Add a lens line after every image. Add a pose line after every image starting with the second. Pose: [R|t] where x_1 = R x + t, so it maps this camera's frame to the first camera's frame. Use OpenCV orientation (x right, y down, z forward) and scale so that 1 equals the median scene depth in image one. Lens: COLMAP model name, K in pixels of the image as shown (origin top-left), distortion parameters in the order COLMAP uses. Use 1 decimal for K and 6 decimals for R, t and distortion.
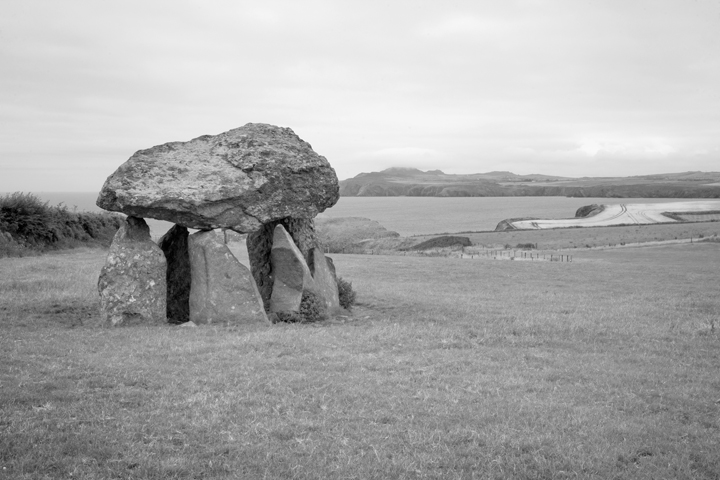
lens RADIAL K [[923.5, 0, 360.0], [0, 923.5, 240.0], [0, 0, 1]] dist [0.083531, 0.094709]
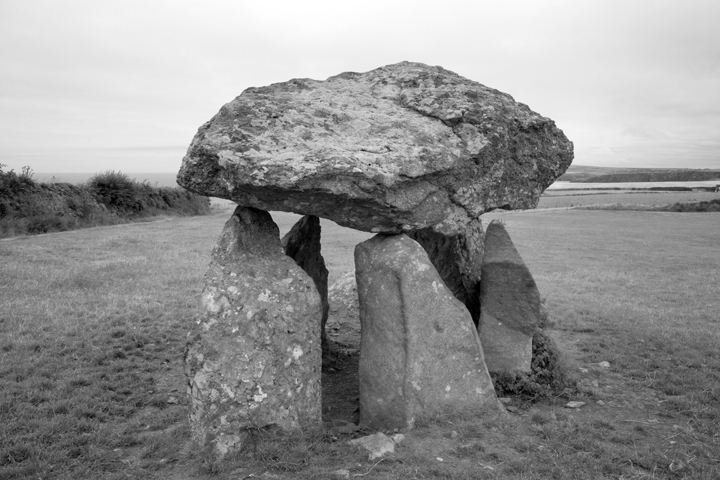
lens RADIAL K [[584.5, 0, 361.4], [0, 584.5, 238.9], [0, 0, 1]] dist [-0.091056, 0.091129]
pose [[0.999219, 0.006399, 0.039004, -0.188193], [-0.008658, 0.998277, 0.058035, -0.025786], [-0.038566, -0.058328, 0.997552, 0.655647]]
